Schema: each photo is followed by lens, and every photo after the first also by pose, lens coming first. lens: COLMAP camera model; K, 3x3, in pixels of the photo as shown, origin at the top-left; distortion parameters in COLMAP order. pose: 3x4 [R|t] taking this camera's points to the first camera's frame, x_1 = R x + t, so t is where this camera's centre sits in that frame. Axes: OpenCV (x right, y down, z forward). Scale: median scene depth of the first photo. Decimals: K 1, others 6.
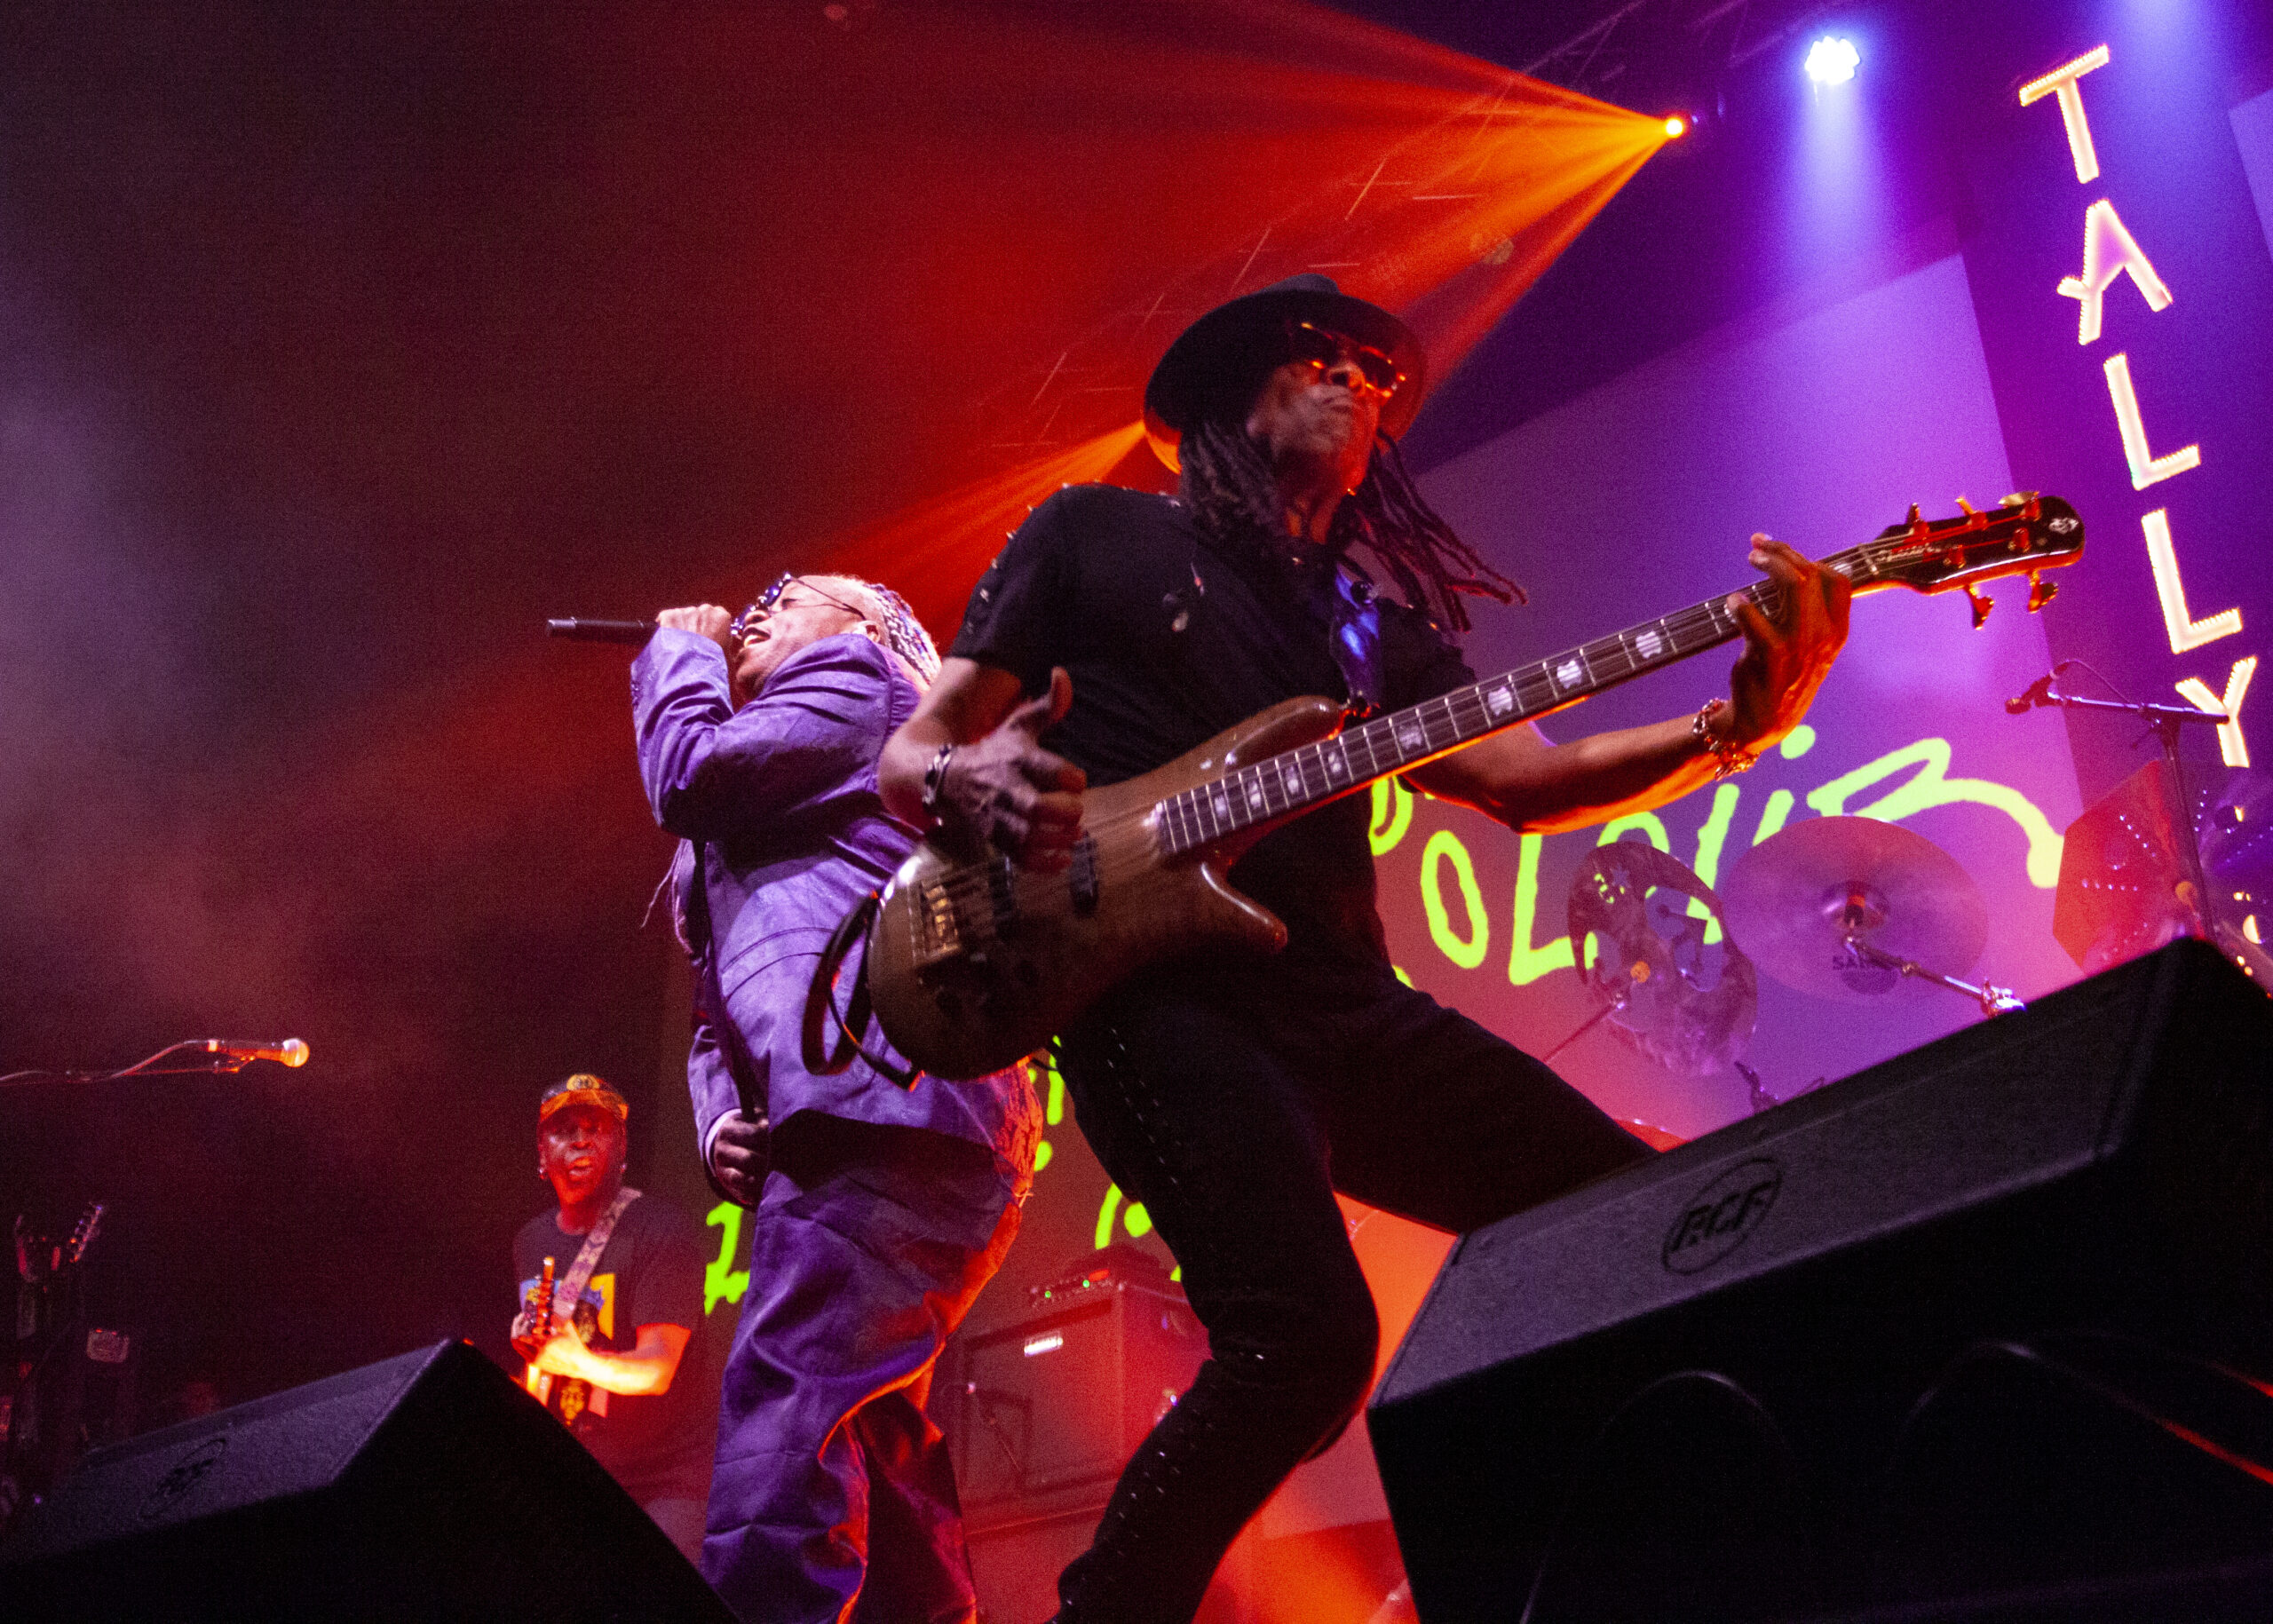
lens RADIAL K [[2538.5, 0, 1136.5], [0, 2538.5, 812.0], [0, 0, 1]] dist [-0.000979, -0.543006]
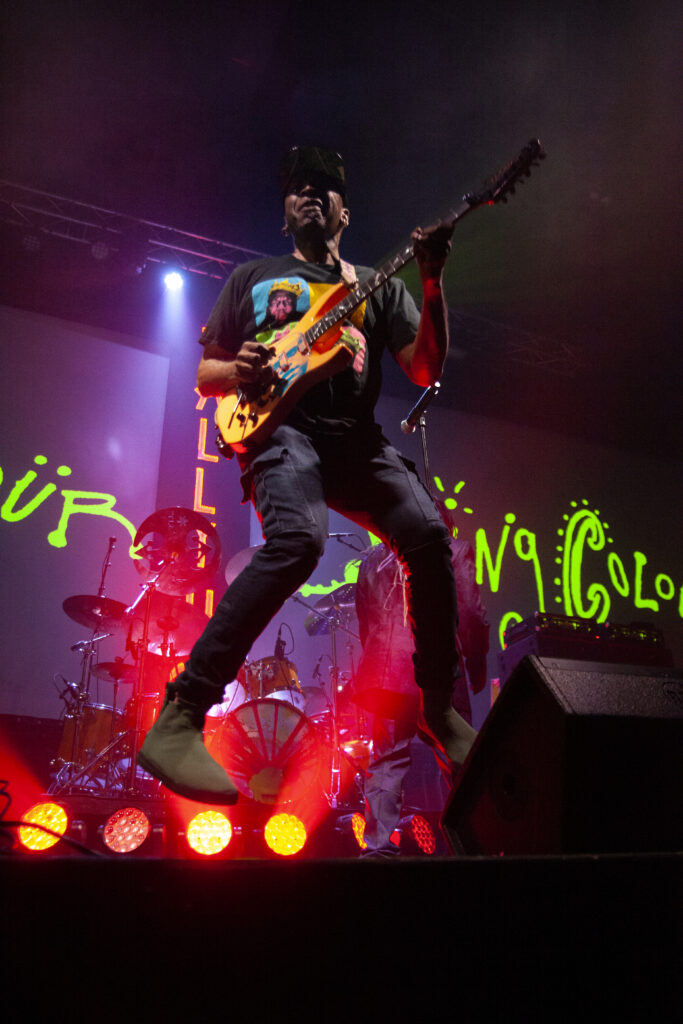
lens RADIAL K [[825.1, 0, 341.5], [0, 825.1, 512.0], [0, 0, 1]] dist [-0.126632, 0.078147]
pose [[0.345277, 0.426465, 0.836010, -0.376105], [-0.375850, 0.879072, -0.293204, 0.165985], [-0.859954, -0.212978, 0.463810, 0.329183]]
